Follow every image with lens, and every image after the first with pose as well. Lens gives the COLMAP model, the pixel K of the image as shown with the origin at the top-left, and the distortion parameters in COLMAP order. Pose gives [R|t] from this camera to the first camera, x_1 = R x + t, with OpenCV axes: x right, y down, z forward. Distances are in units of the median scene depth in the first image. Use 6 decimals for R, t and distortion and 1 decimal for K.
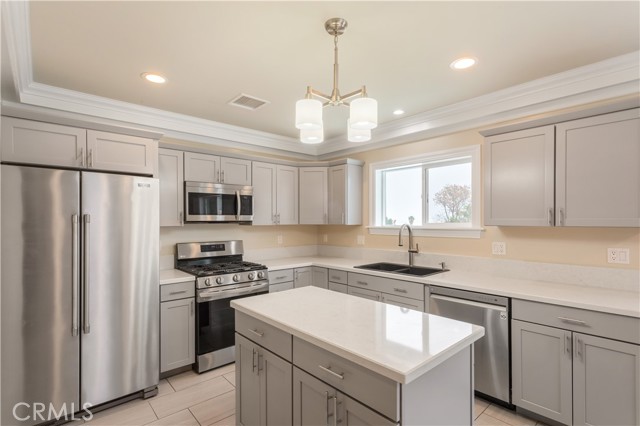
lens RADIAL K [[309.9, 0, 324.3], [0, 309.9, 213.3], [0, 0, 1]] dist [0.001837, -0.000031]
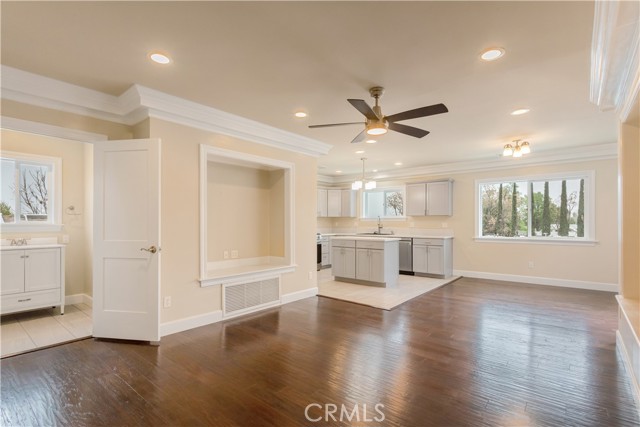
lens RADIAL K [[309.9, 0, 321.6], [0, 309.9, 219.0], [0, 0, 1]] dist [0.001837, -0.000031]
pose [[0.991631, 0.008360, 0.128837, -0.430267], [-0.009442, 0.999925, 0.007791, 0.038954], [-0.128762, -0.008942, 0.991635, -1.200841]]
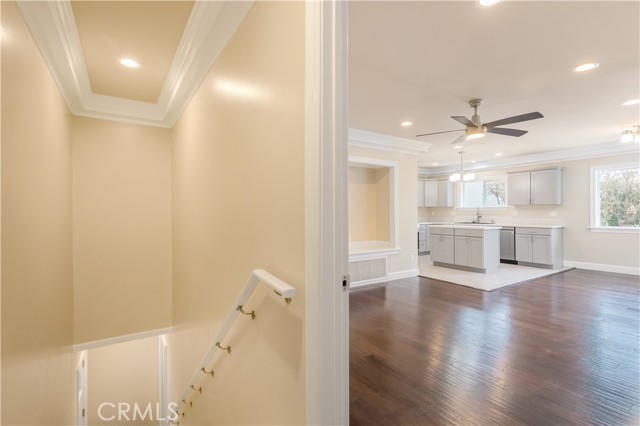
lens RADIAL K [[309.9, 0, 314.5], [0, 309.9, 207.5], [0, 0, 1]] dist [0.001837, -0.000031]
pose [[0.985397, 0.001707, -0.170265, -0.527027], [-0.000714, 0.999982, 0.005892, 0.033568], [0.170272, -0.005684, 0.985381, -1.487357]]
